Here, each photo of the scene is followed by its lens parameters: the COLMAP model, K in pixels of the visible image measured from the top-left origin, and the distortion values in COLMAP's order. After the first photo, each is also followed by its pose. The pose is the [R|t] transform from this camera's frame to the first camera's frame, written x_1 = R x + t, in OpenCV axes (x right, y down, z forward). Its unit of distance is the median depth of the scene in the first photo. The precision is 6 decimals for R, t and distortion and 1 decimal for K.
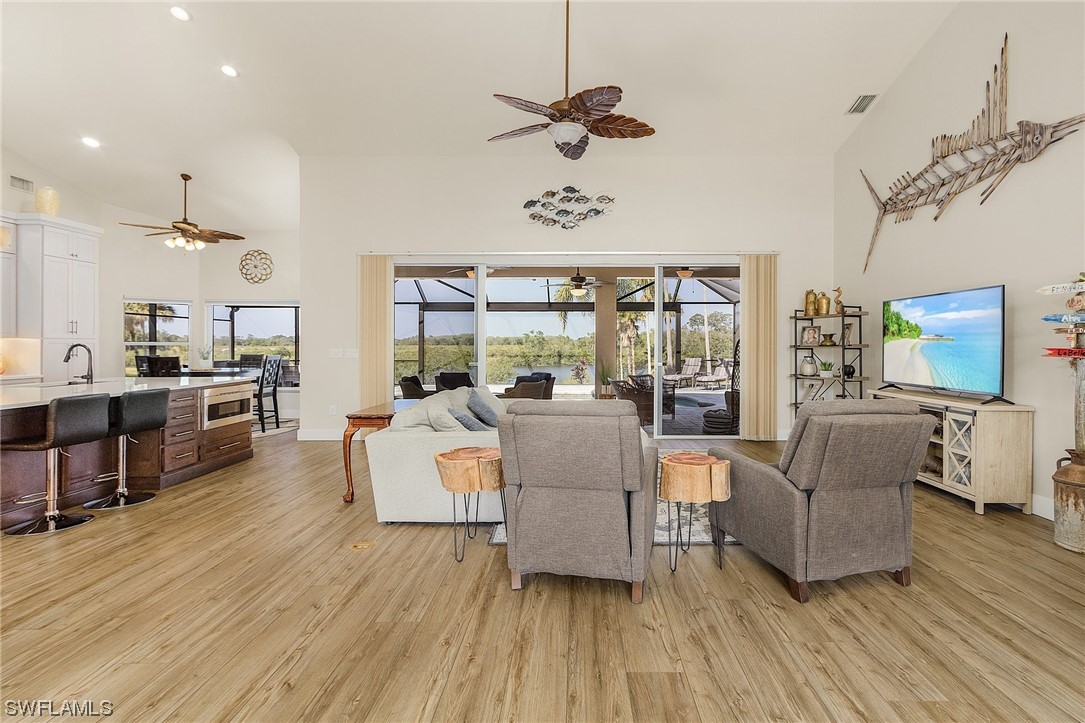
lens RADIAL K [[524.5, 0, 577.5], [0, 524.5, 348.3], [0, 0, 1]] dist [0.002713, -0.000009]
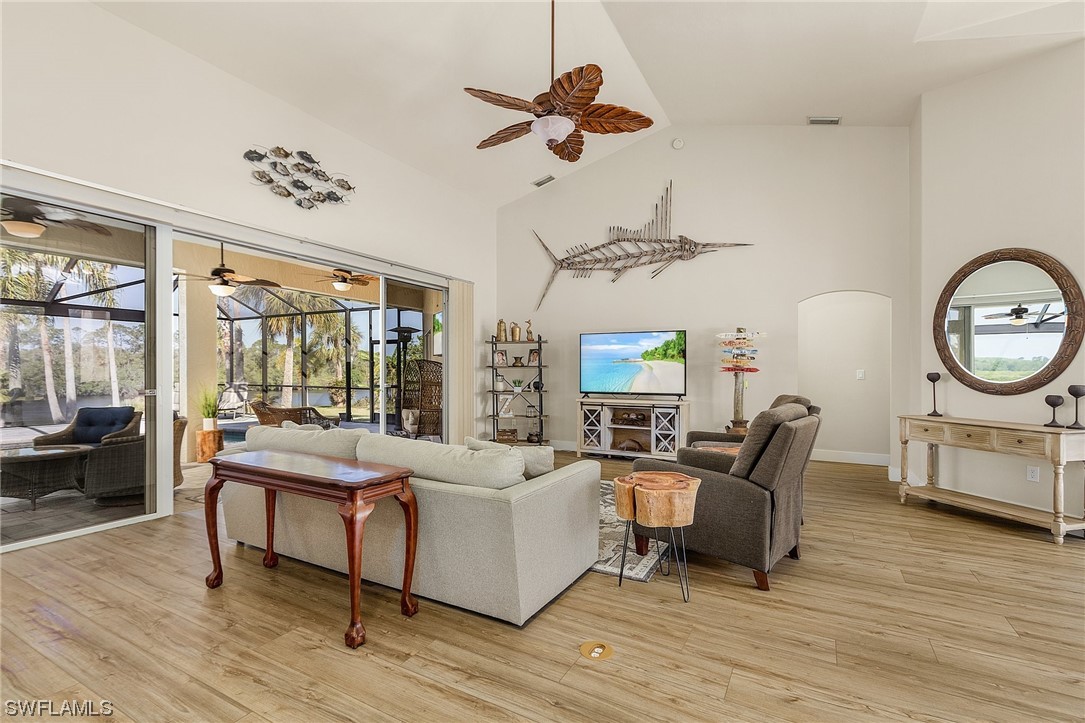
lens RADIAL K [[499.5, 0, 536.5], [0, 499.5, 375.9], [0, 0, 1]] dist [0.001048, -0.000445]
pose [[0.494607, -0.007177, 0.869087, -0.666370], [0.001932, 0.999973, 0.007158, 0.011602], [-0.869114, -0.001861, 0.494608, 0.496190]]
